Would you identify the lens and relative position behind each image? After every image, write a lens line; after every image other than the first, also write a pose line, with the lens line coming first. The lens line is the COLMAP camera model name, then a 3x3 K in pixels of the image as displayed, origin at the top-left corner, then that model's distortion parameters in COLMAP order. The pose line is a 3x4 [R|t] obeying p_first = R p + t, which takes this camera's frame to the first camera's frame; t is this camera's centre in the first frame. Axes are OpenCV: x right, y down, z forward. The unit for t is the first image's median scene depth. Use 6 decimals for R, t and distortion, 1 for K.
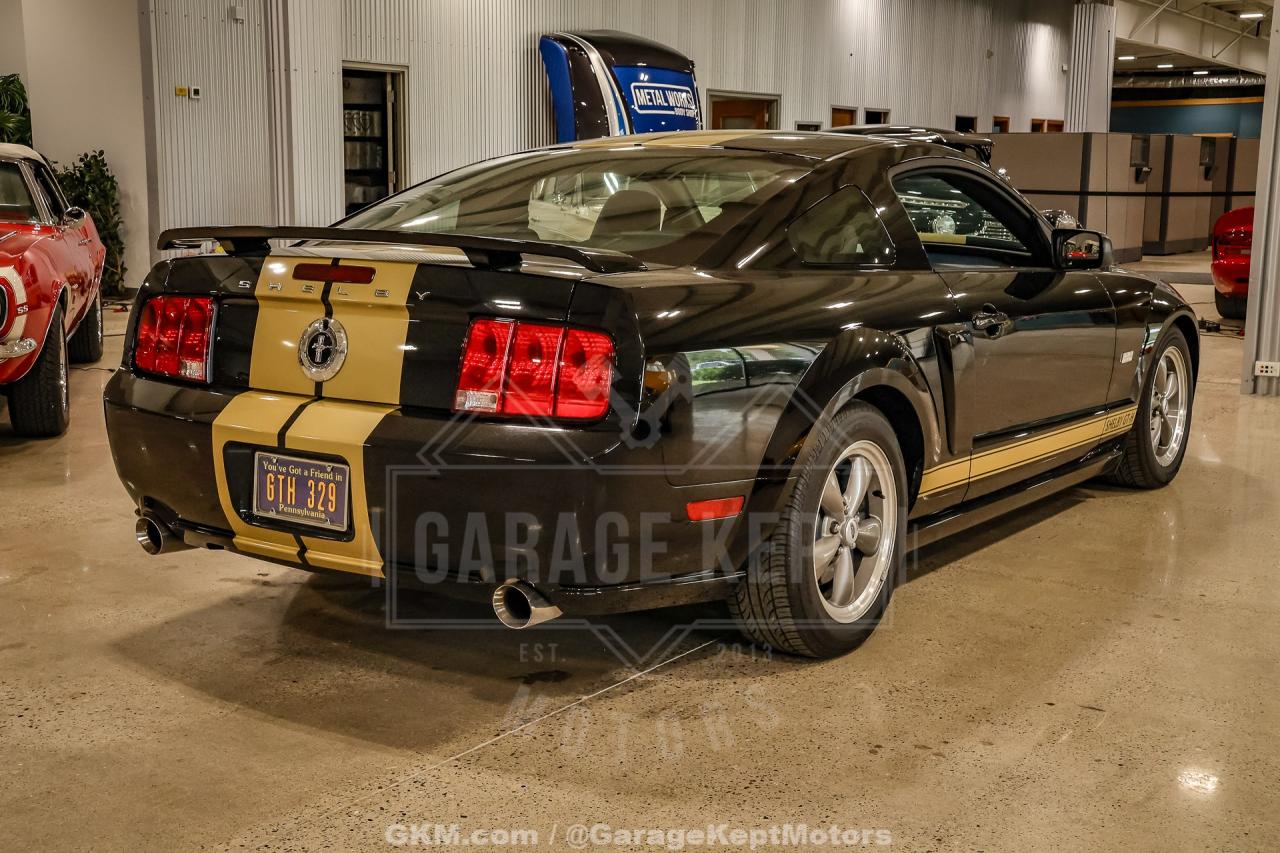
lens RADIAL K [[1602.3, 0, 626.1], [0, 1602.3, 434.4], [0, 0, 1]] dist [0.098872, 0.000000]
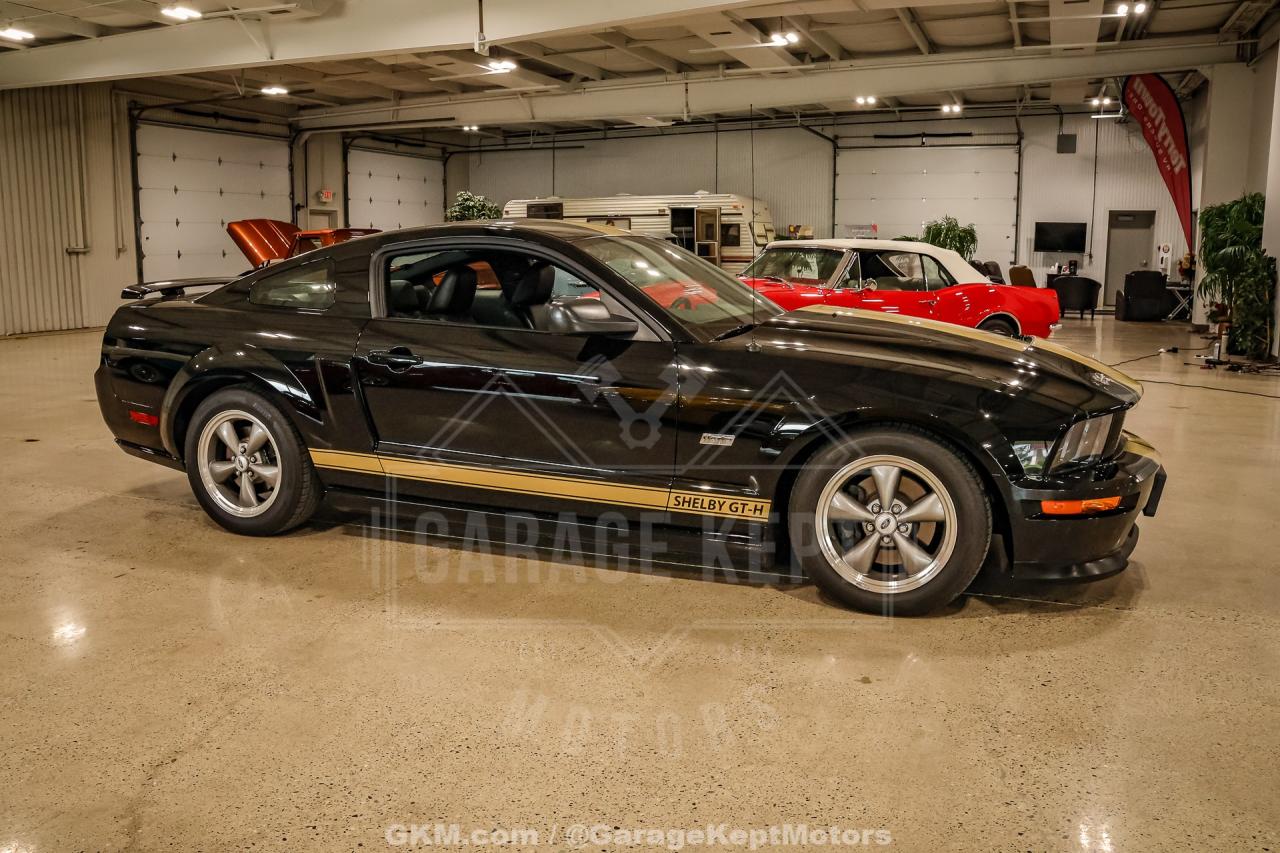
lens RADIAL K [[1057.9, 0, 632.5], [0, 1057.9, 432.4], [0, 0, 1]] dist [-0.161179, 0.121765]
pose [[0.219252, 0.159192, -0.962594, 1.302227], [-0.159110, 0.979226, 0.125702, -0.177871], [0.962607, 0.125598, 0.240026, 1.158360]]
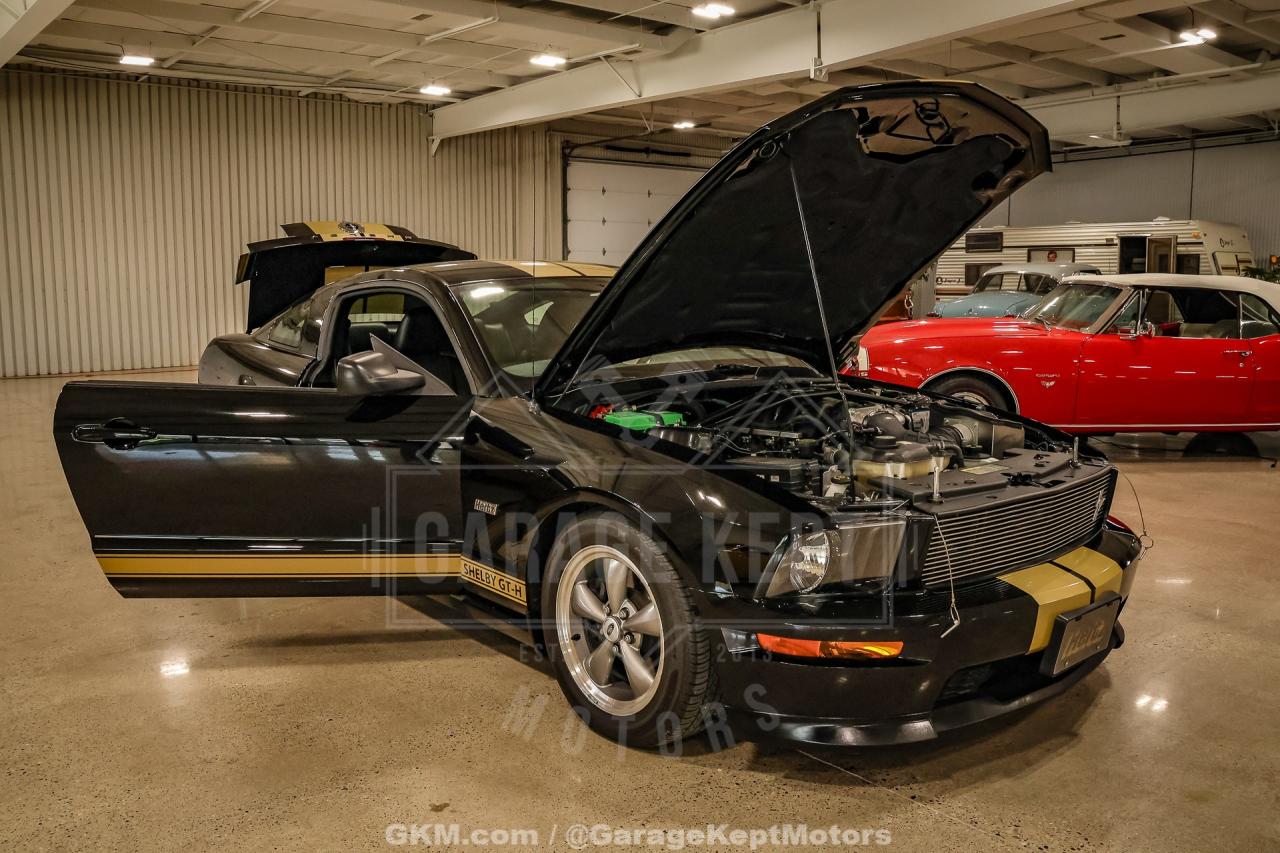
lens RADIAL K [[1064.7, 0, 645.8], [0, 1064.7, 421.0], [0, 0, 1]] dist [-0.137837, 0.069665]
pose [[-0.259666, 0.121429, -0.958034, 1.191898], [-0.157934, 0.973366, 0.166179, -0.289526], [0.952696, 0.194457, -0.233572, 1.742279]]
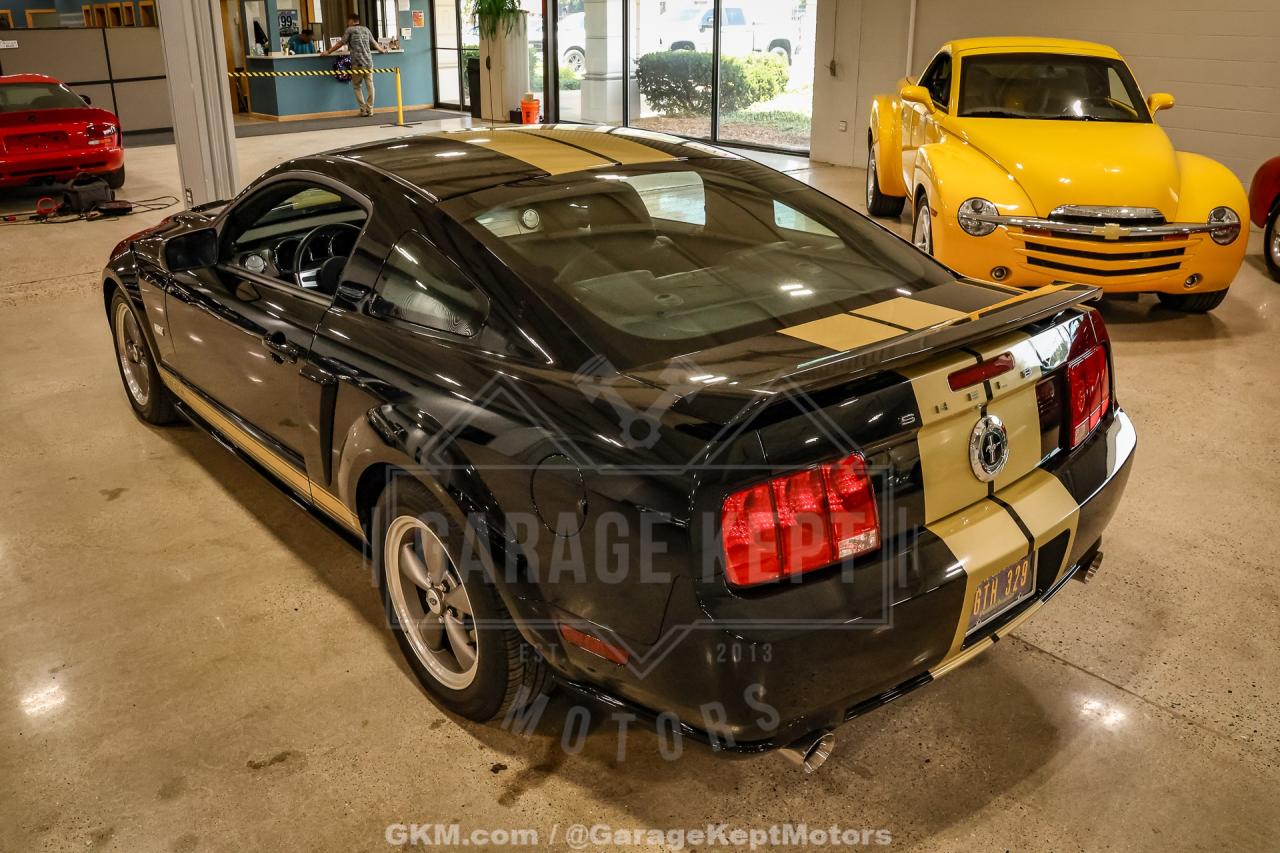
lens RADIAL K [[1057.9, 0, 641.0], [0, 1057.9, 431.2], [0, 0, 1]] dist [-0.161179, 0.121765]
pose [[0.278535, -0.362426, 0.889419, -0.746564], [0.165609, 0.930320, 0.327230, -0.282197], [-0.946040, 0.056150, 0.319147, 0.926622]]
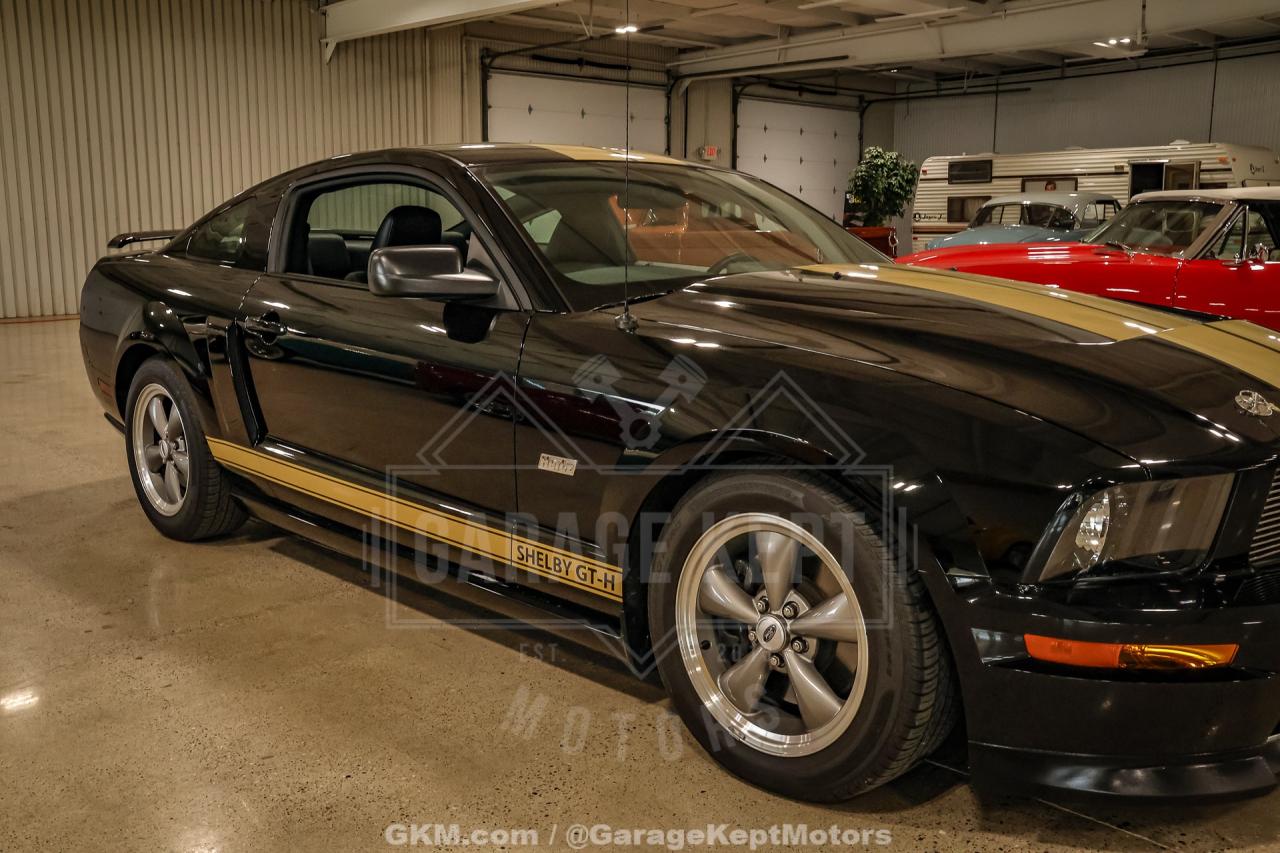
lens RADIAL K [[1201.0, 0, 636.9], [0, 1201.0, 433.5], [0, 0, 1]] dist [-0.045793, 0.000000]
pose [[-0.191584, 0.161291, -0.968133, 1.074540], [-0.160656, 0.967946, 0.193053, -0.220245], [0.968238, 0.192522, -0.159530, 1.590241]]
